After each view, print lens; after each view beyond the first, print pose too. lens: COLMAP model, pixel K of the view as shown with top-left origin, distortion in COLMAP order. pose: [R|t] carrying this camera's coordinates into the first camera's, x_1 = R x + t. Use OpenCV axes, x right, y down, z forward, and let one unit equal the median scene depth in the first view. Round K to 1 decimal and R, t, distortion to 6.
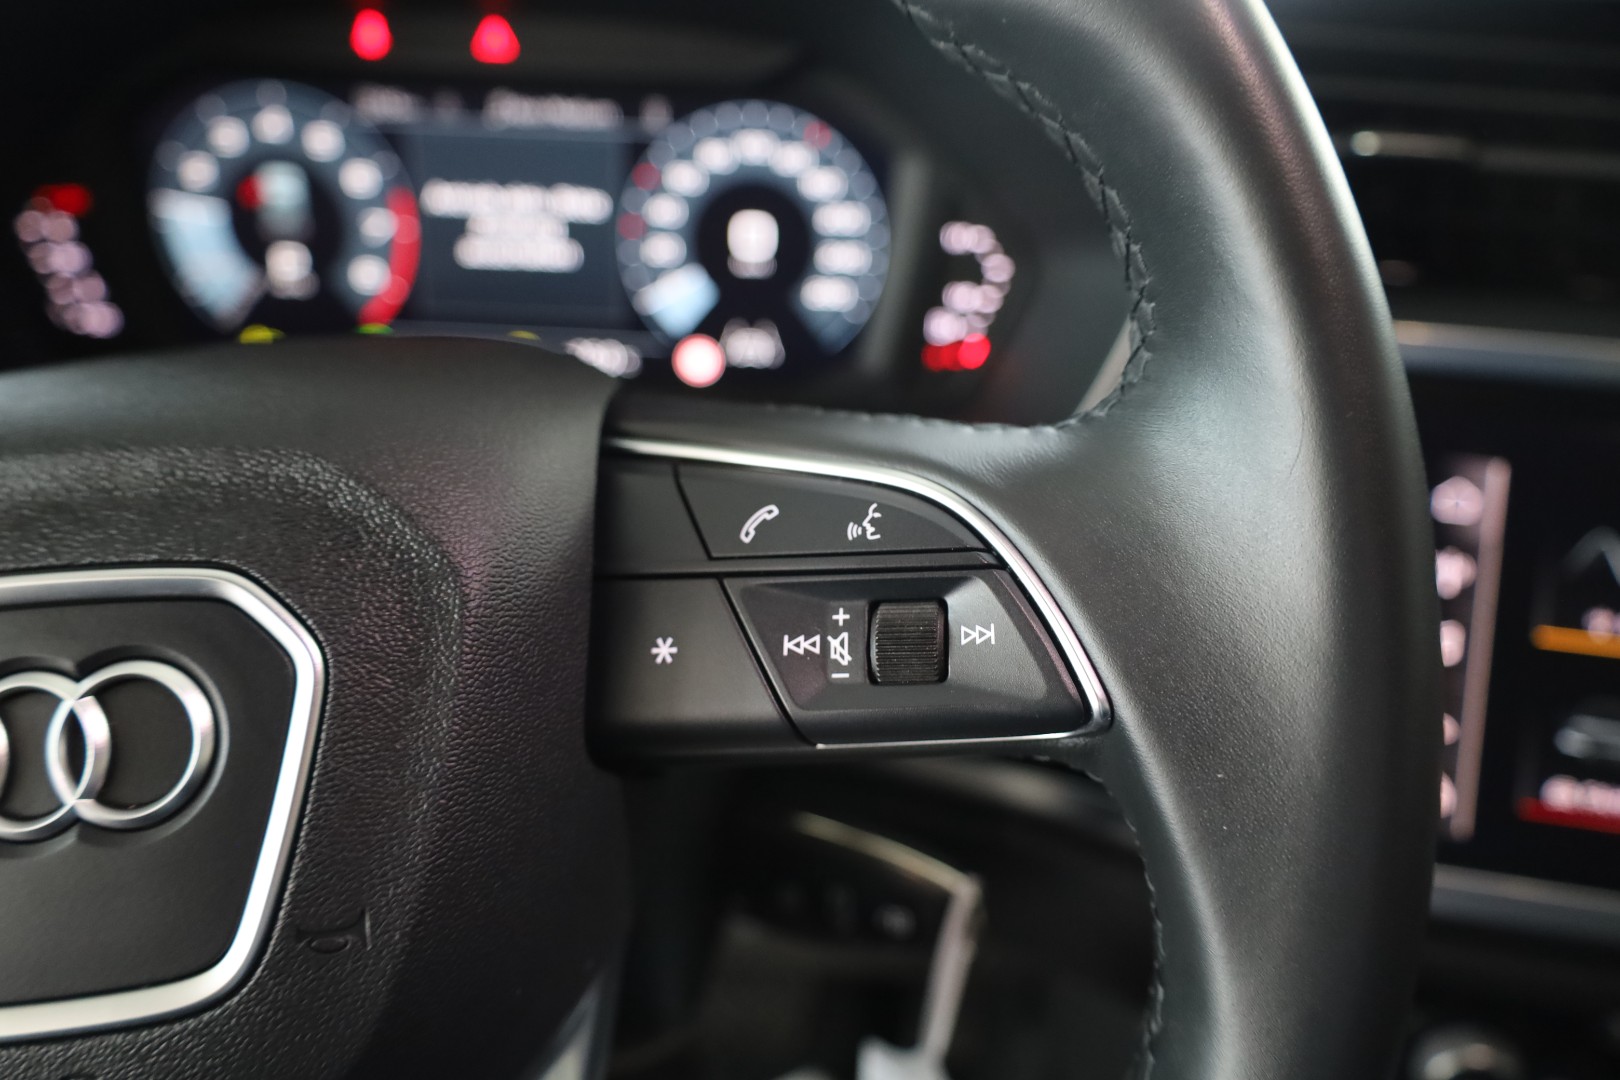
lens RADIAL K [[1250.5, 0, 810.0], [0, 1250.5, 540.0], [0, 0, 1]] dist [-0.000390, -0.000562]
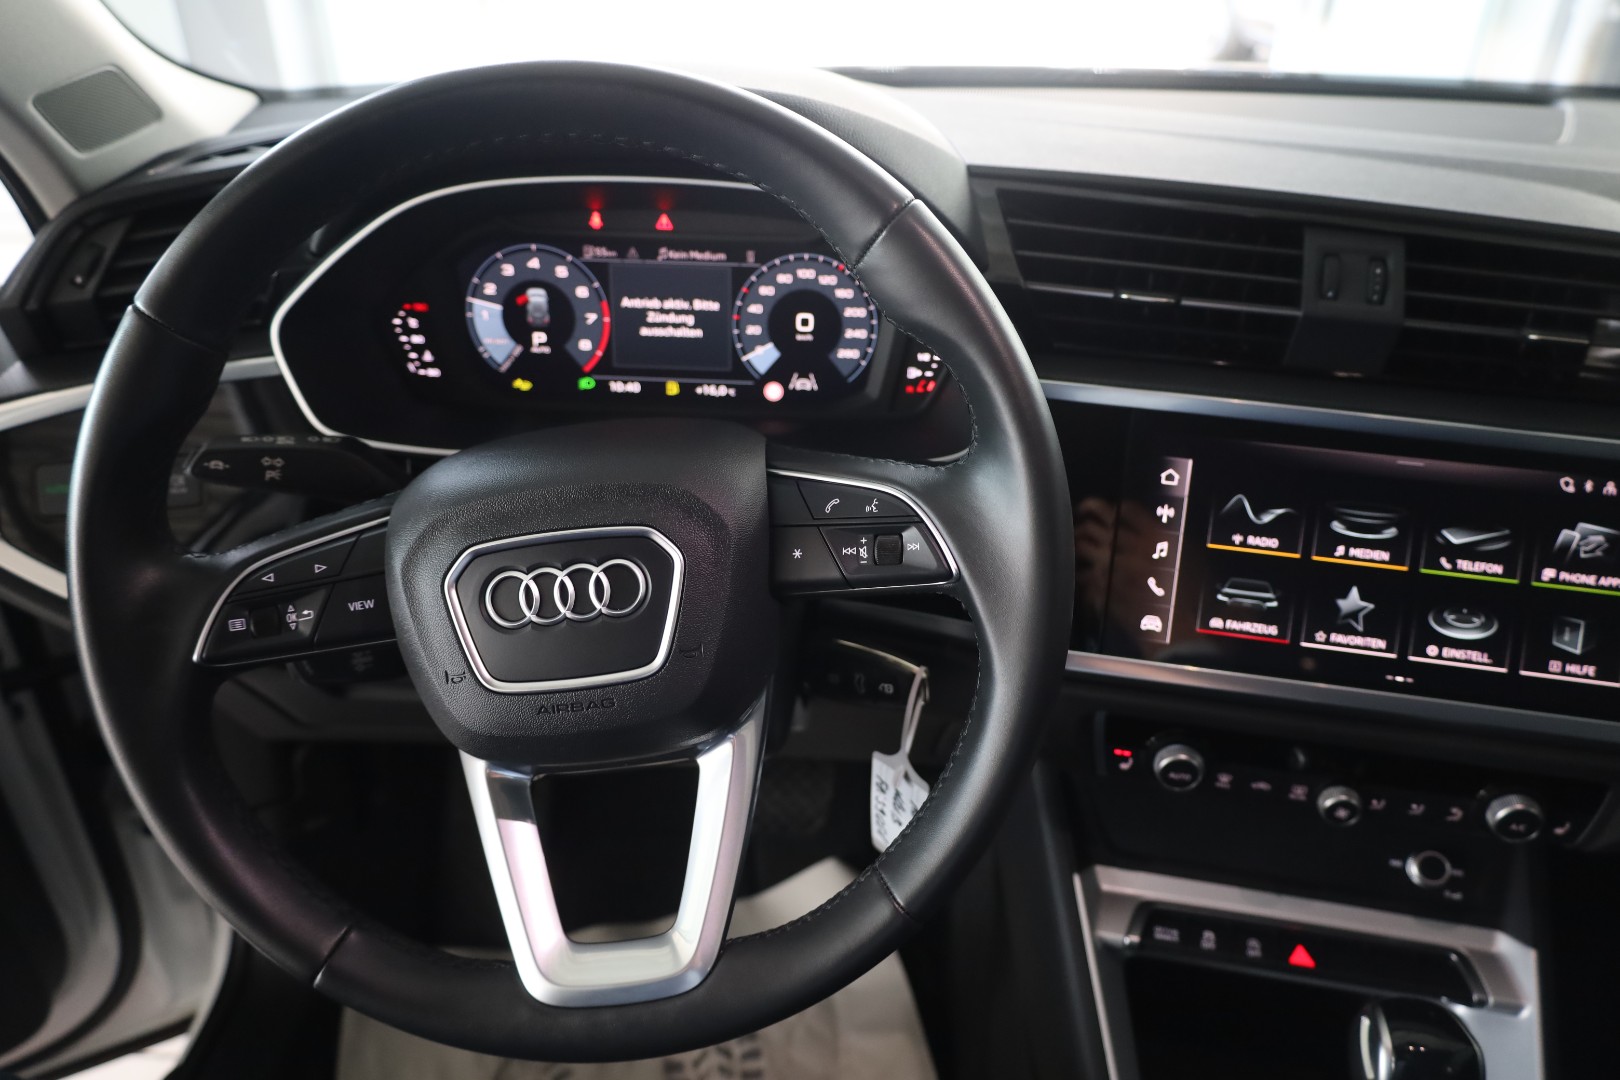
lens RADIAL K [[1132.2, 0, 810.0], [0, 1132.2, 540.0], [0, 0, 1]] dist [-0.040377, 0.000810]
pose [[0.999945, -0.009428, -0.004630, -0.058380], [0.009720, 0.997649, 0.067837, -0.078259], [0.003979, -0.067878, 0.997686, -1.054839]]
